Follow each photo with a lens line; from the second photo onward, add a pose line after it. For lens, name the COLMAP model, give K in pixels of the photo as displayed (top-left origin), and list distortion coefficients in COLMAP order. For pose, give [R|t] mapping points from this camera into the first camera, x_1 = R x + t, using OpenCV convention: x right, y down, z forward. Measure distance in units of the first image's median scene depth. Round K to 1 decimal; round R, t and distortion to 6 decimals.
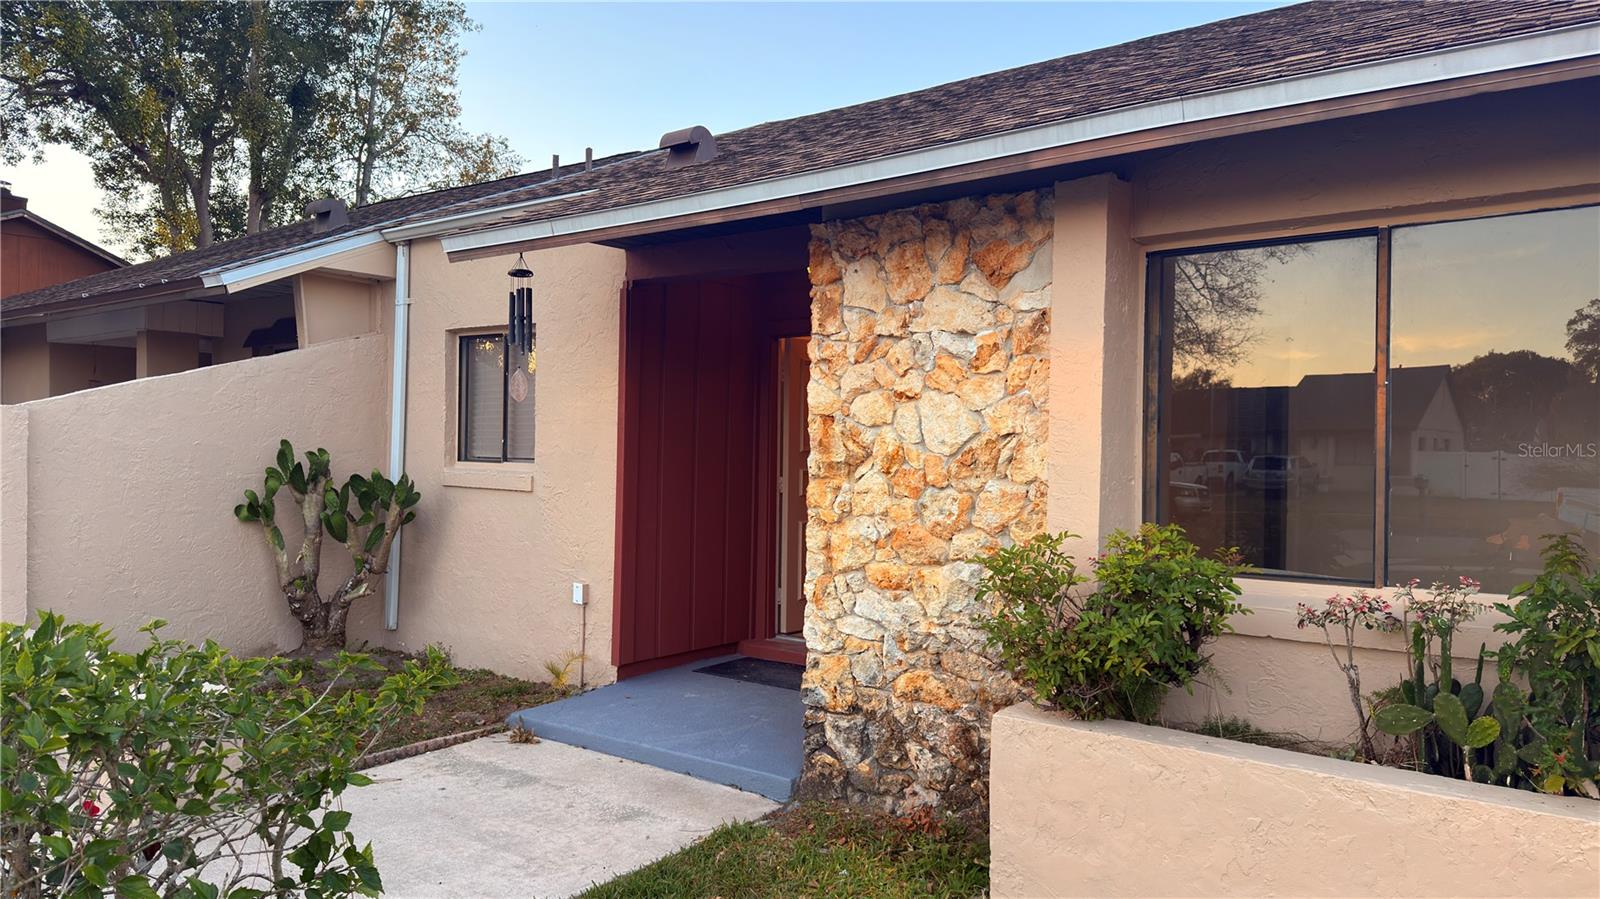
lens RADIAL K [[1106.7, 0, 802.5], [0, 1106.7, 453.4], [0, 0, 1]] dist [0.177020, -0.280381]
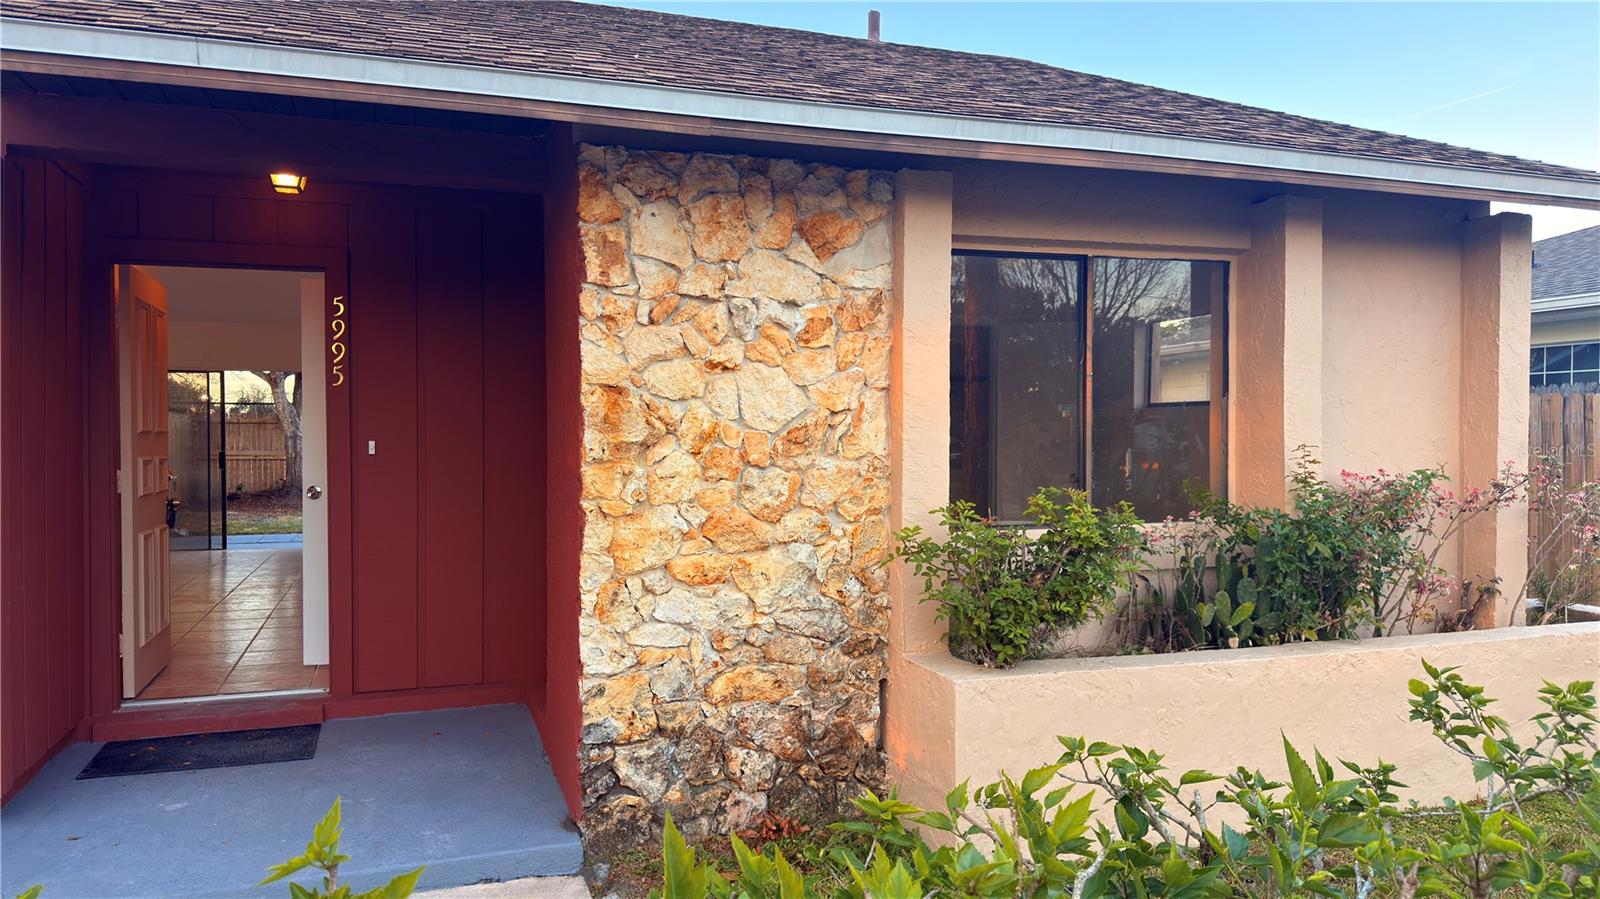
lens RADIAL K [[1106.7, 0, 802.5], [0, 1106.7, 453.4], [0, 0, 1]] dist [0.177020, -0.280381]
pose [[0.532245, -0.028463, 0.846112, -0.628740], [0.009353, 0.999571, 0.027742, -0.006003], [-0.846539, -0.006852, 0.532283, 0.465419]]
